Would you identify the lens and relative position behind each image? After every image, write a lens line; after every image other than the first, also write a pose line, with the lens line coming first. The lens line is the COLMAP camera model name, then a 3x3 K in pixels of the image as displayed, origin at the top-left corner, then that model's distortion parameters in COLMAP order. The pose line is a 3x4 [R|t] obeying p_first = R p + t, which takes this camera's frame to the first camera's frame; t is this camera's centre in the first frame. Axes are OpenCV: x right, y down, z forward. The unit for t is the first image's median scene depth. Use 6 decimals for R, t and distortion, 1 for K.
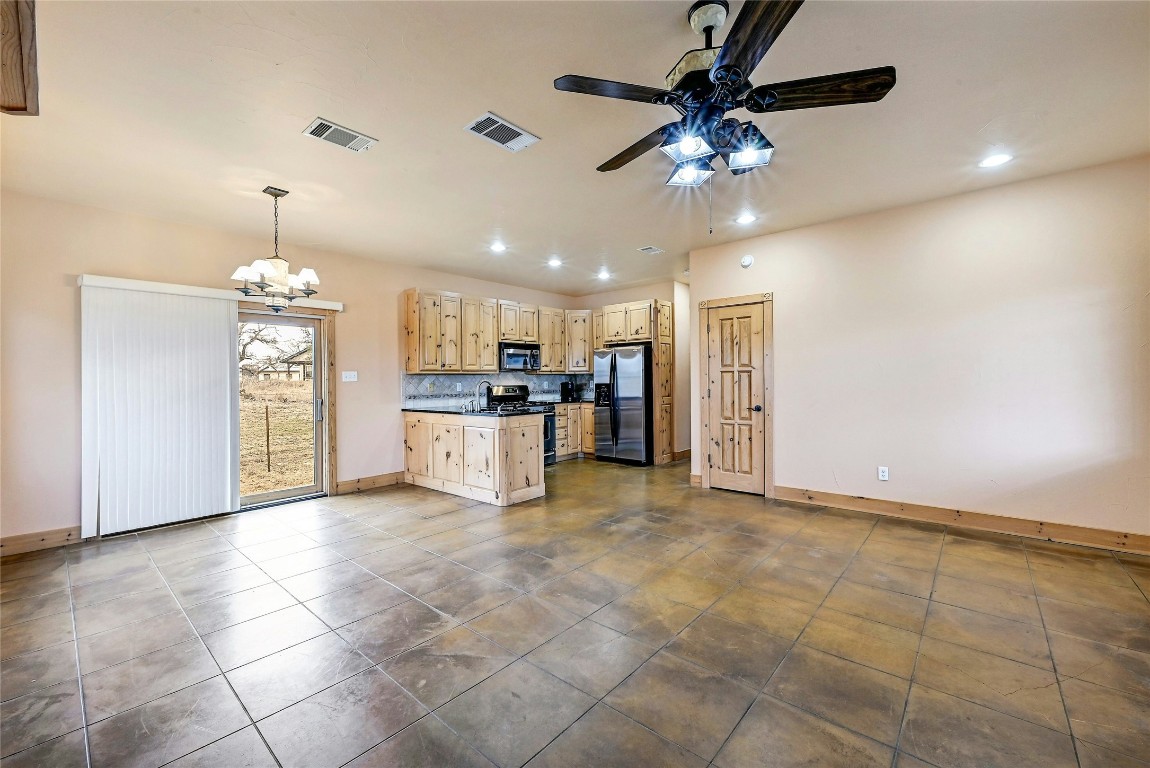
lens RADIAL K [[461.3, 0, 579.2], [0, 461.3, 382.2], [0, 0, 1]] dist [0.000247, -0.000123]
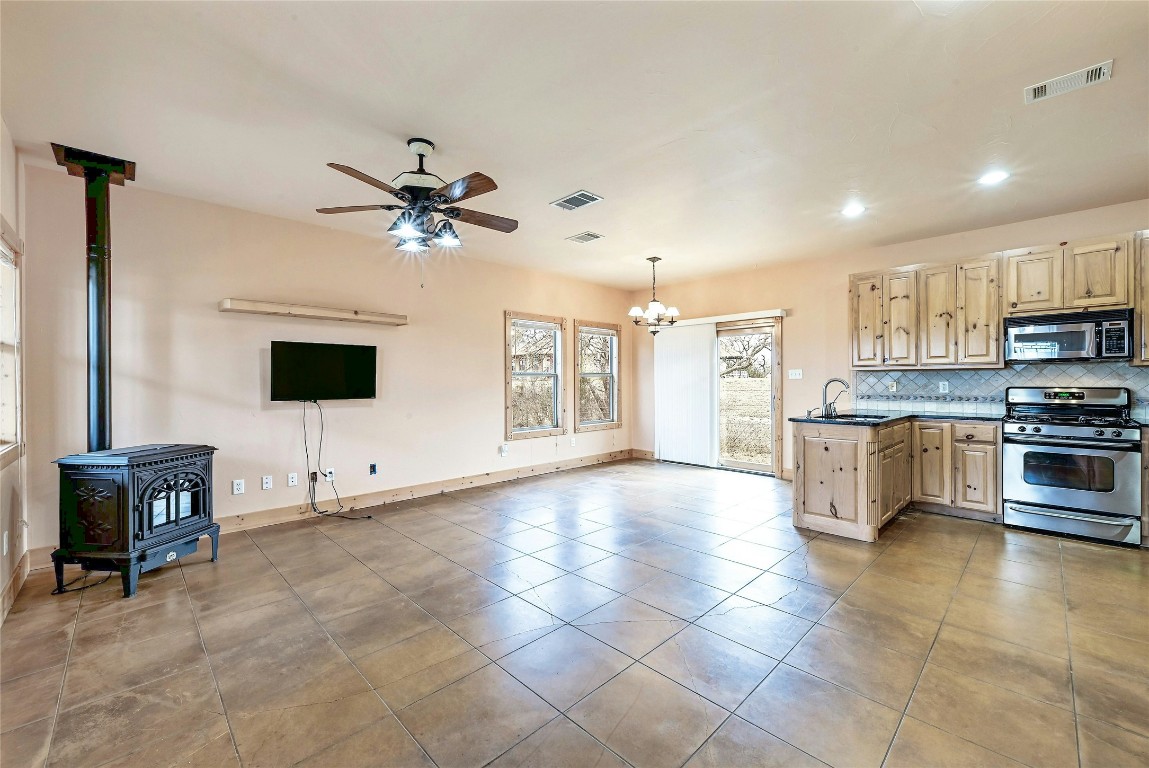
lens RADIAL K [[460.9, 0, 578.3], [0, 460.9, 379.4], [0, 0, 1]] dist [0.000247, -0.000123]
pose [[-0.075288, 0.008257, -0.997128, 0.542784], [0.001321, 0.999966, 0.008180, -0.008658], [0.997161, -0.000701, -0.075296, 0.498073]]
